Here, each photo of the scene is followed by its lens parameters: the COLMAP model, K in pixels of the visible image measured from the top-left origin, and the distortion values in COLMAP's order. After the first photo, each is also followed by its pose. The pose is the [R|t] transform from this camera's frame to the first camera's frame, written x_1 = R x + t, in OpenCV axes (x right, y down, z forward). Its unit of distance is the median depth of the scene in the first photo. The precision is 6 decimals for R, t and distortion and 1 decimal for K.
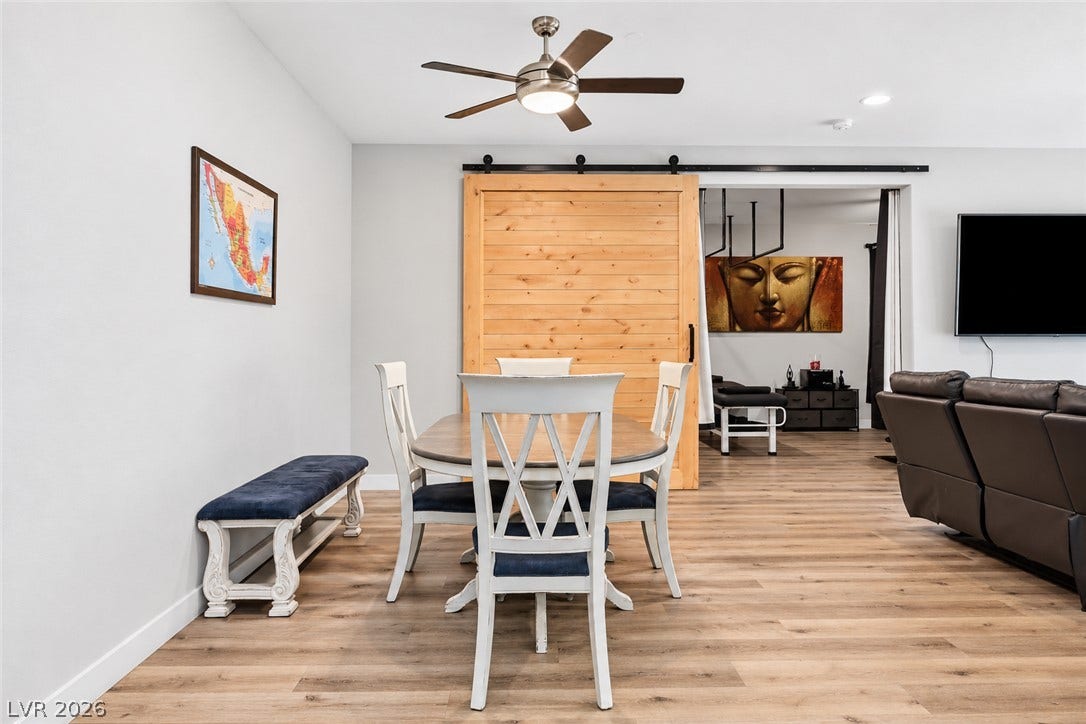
lens RADIAL K [[664.2, 0, 542.5], [0, 664.2, 340.5], [0, 0, 1]] dist [0.001358, 0.000038]
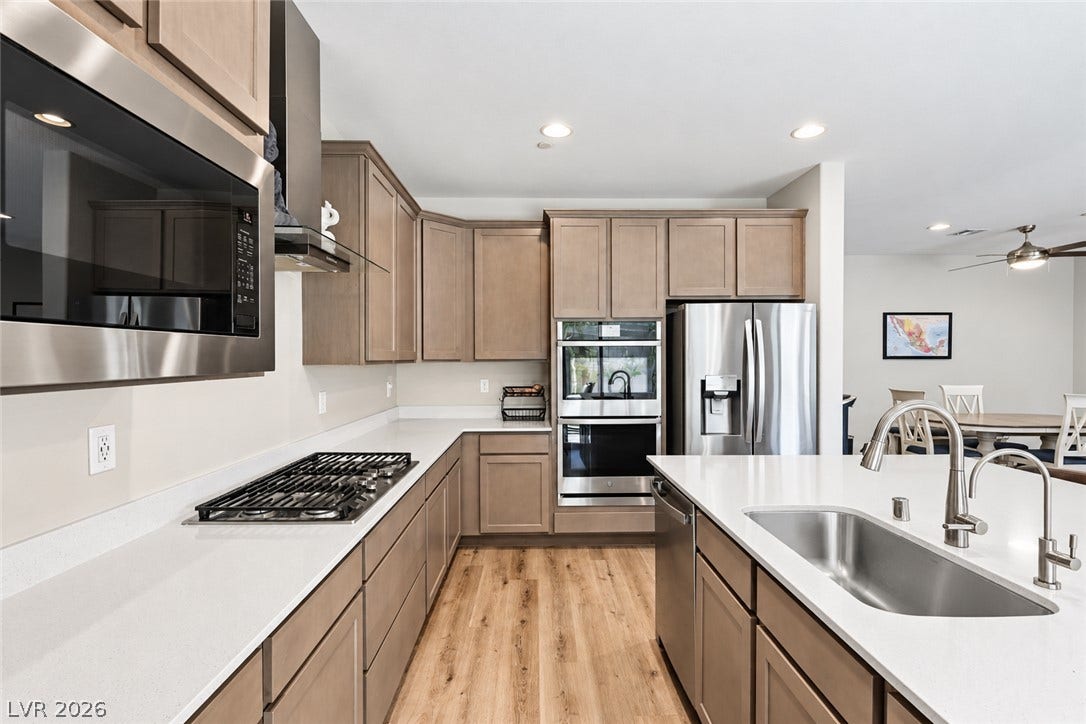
lens RADIAL K [[506.9, 0, 541.8], [0, 506.9, 352.4], [0, 0, 1]] dist [0.000672, 0.011258]
pose [[-0.003921, 0.003883, -0.999985, 1.009985], [0.004698, 0.999981, 0.003864, -0.063993], [0.999981, -0.004683, -0.003939, -0.330472]]
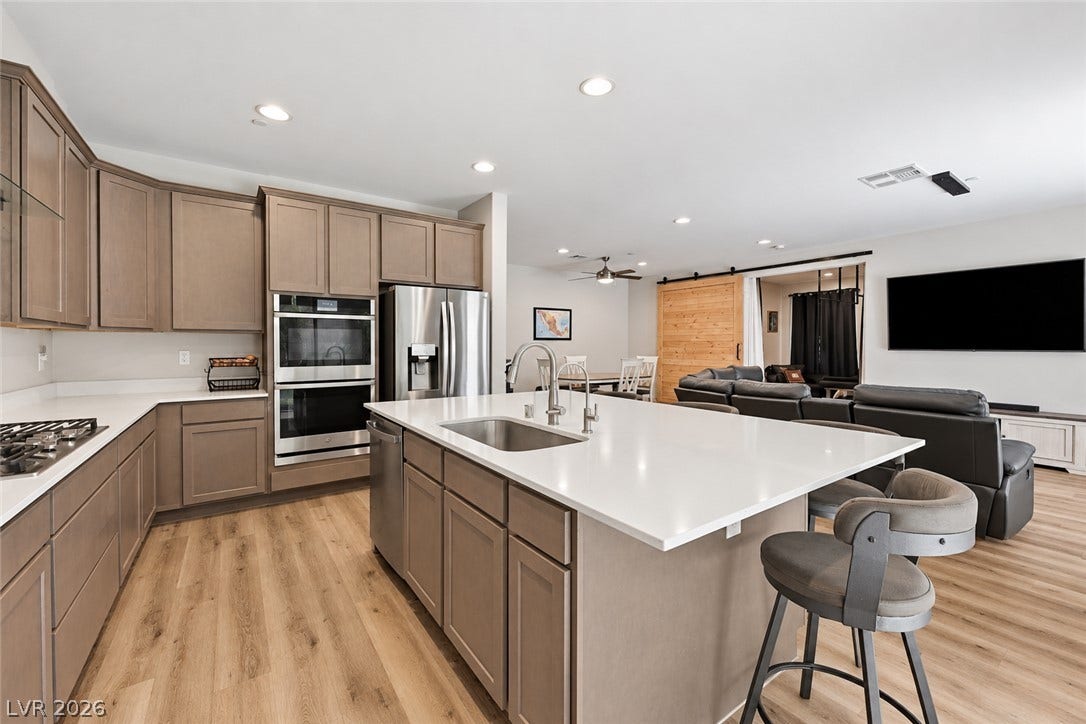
lens RADIAL K [[449.2, 0, 542.6], [0, 449.2, 350.2], [0, 0, 1]] dist [0.000319, -0.000179]
pose [[0.557032, 0.013120, -0.830388, 1.094378], [-0.000281, 0.999878, 0.015609, -0.025048], [0.830491, -0.008461, 0.556968, -0.355837]]
